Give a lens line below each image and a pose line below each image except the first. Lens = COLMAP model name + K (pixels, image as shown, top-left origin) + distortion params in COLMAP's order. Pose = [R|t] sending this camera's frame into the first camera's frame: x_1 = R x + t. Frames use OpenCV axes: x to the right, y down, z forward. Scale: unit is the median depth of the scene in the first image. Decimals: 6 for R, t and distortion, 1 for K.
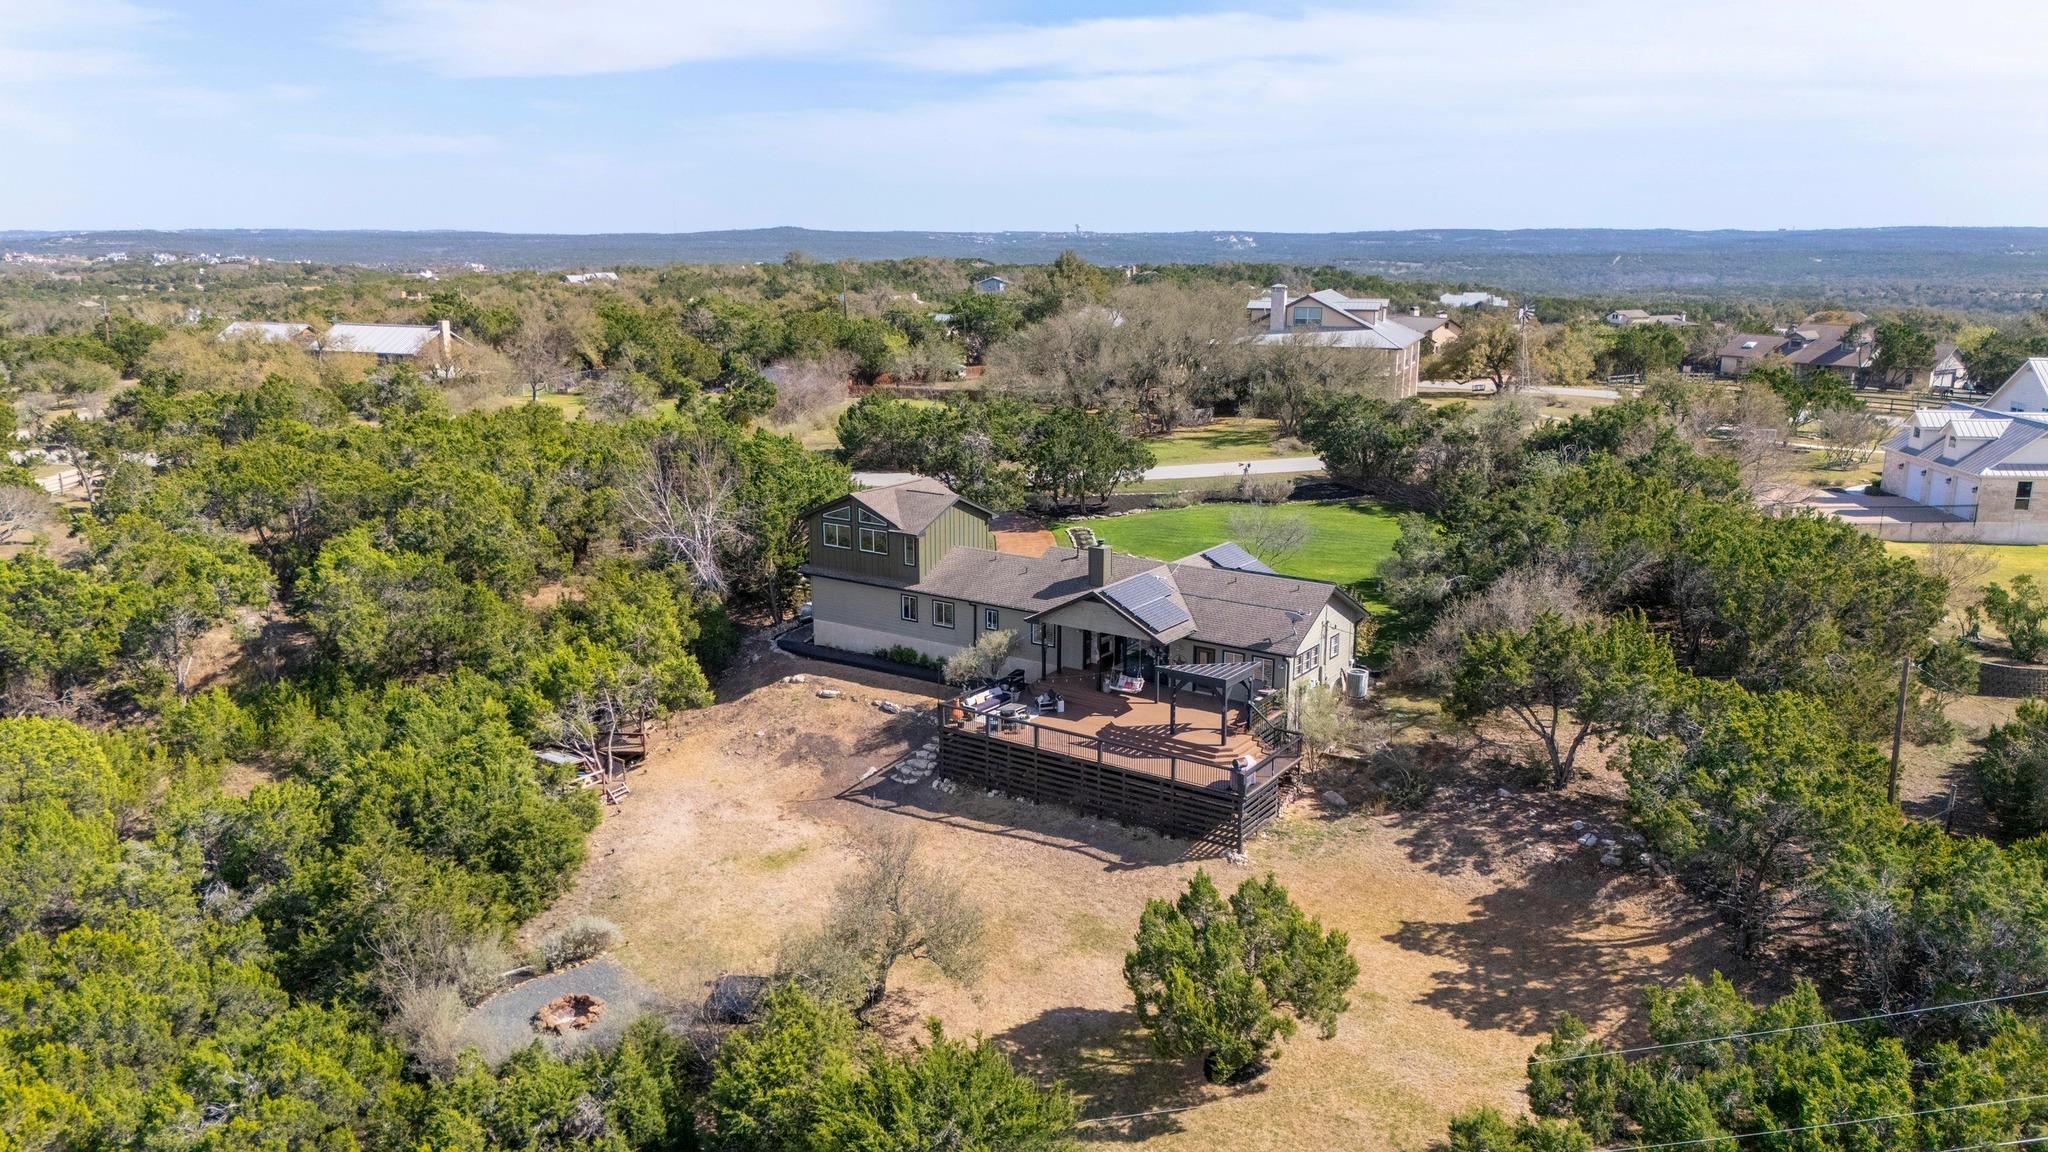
lens RADIAL K [[1530.4, 0, 1026.7], [0, 1530.4, 585.8], [0, 0, 1]] dist [0.066880, -0.075594]
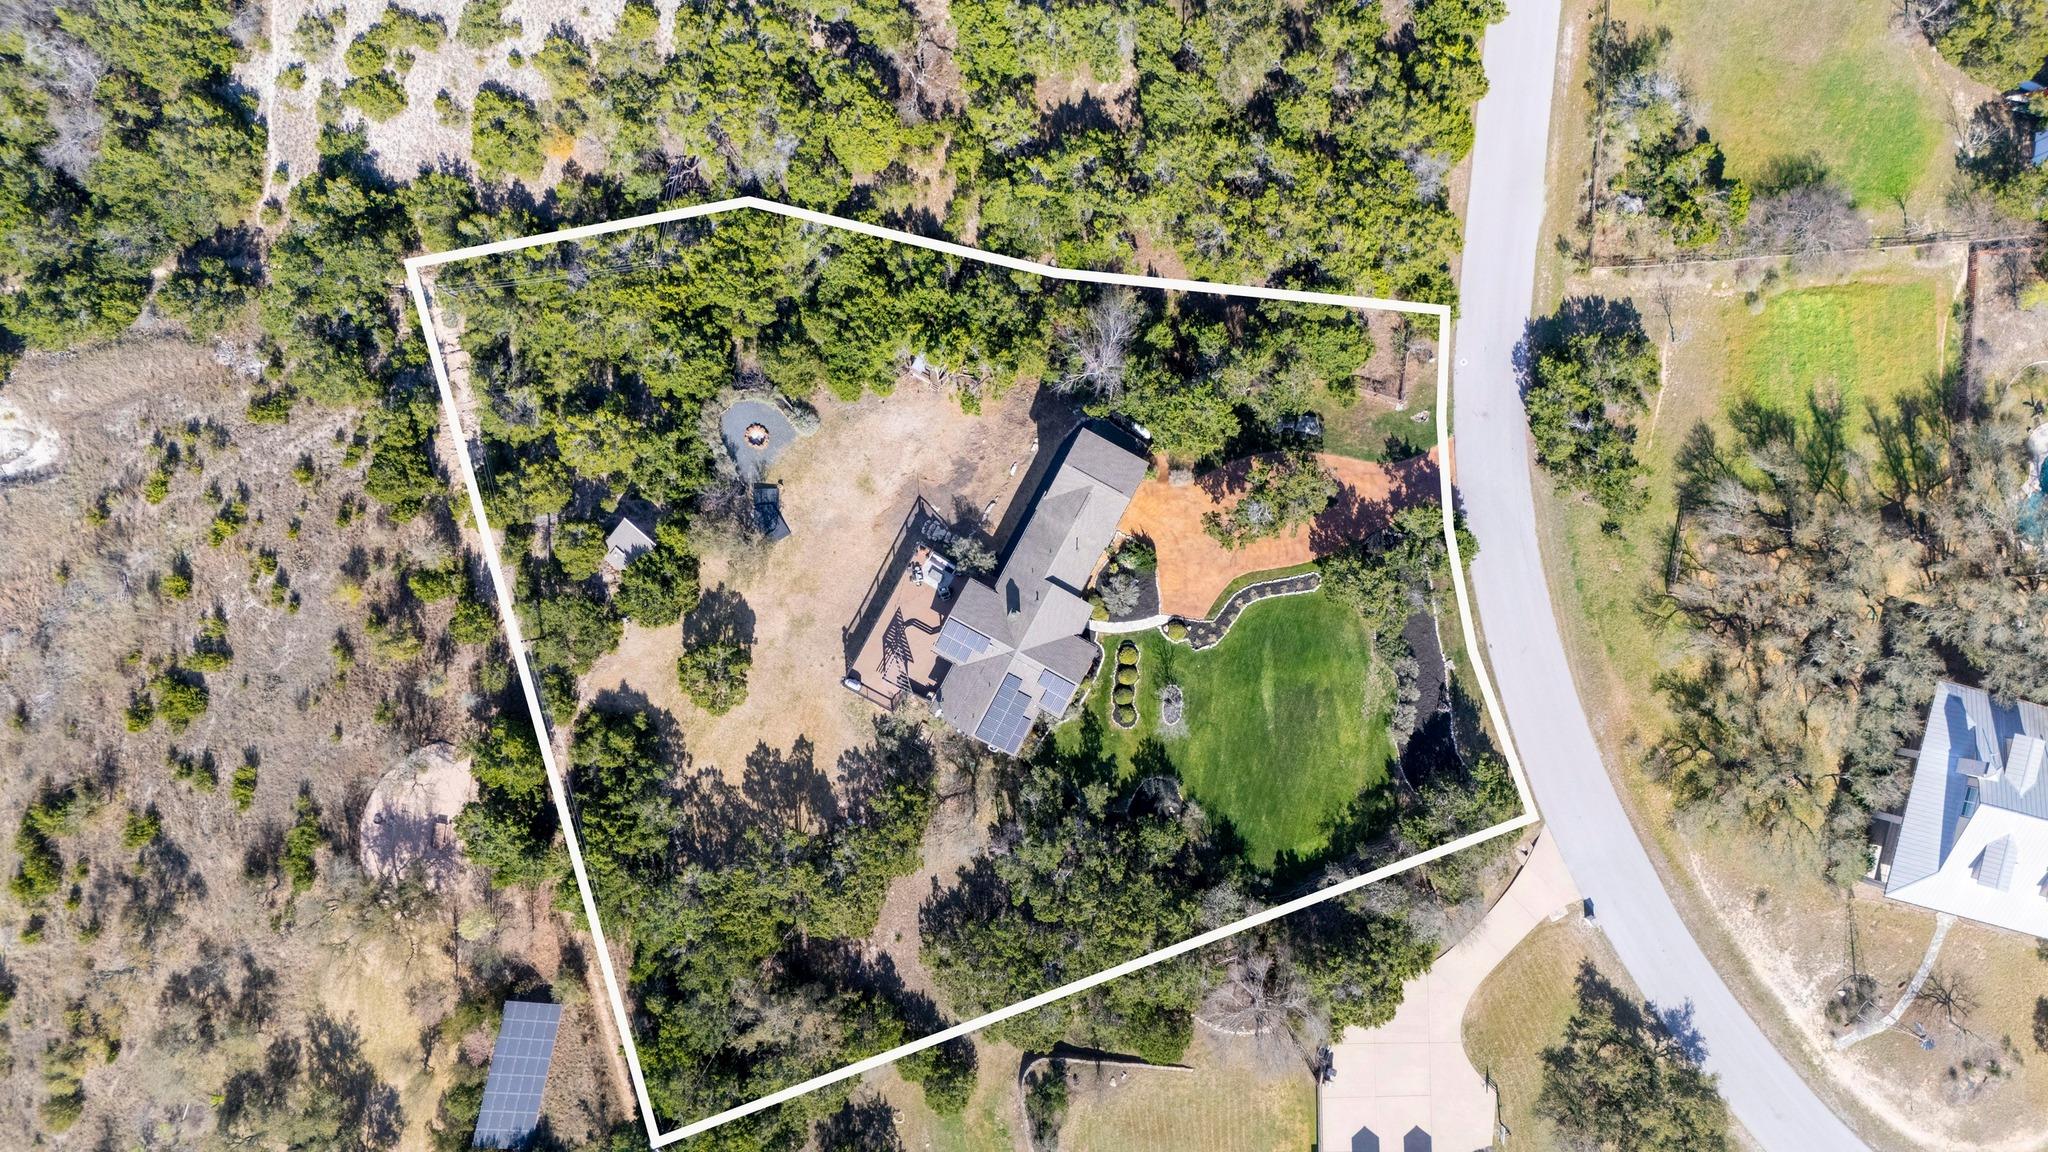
lens RADIAL K [[1530.4, 0, 1026.7], [0, 1530.4, 585.8], [0, 0, 1]] dist [0.066880, -0.075594]
pose [[0.107652, 0.994160, -0.007565, 0.037554], [-0.235783, 0.032922, 0.971248, -2.306076], [0.965825, -0.102773, 0.237950, 0.732091]]
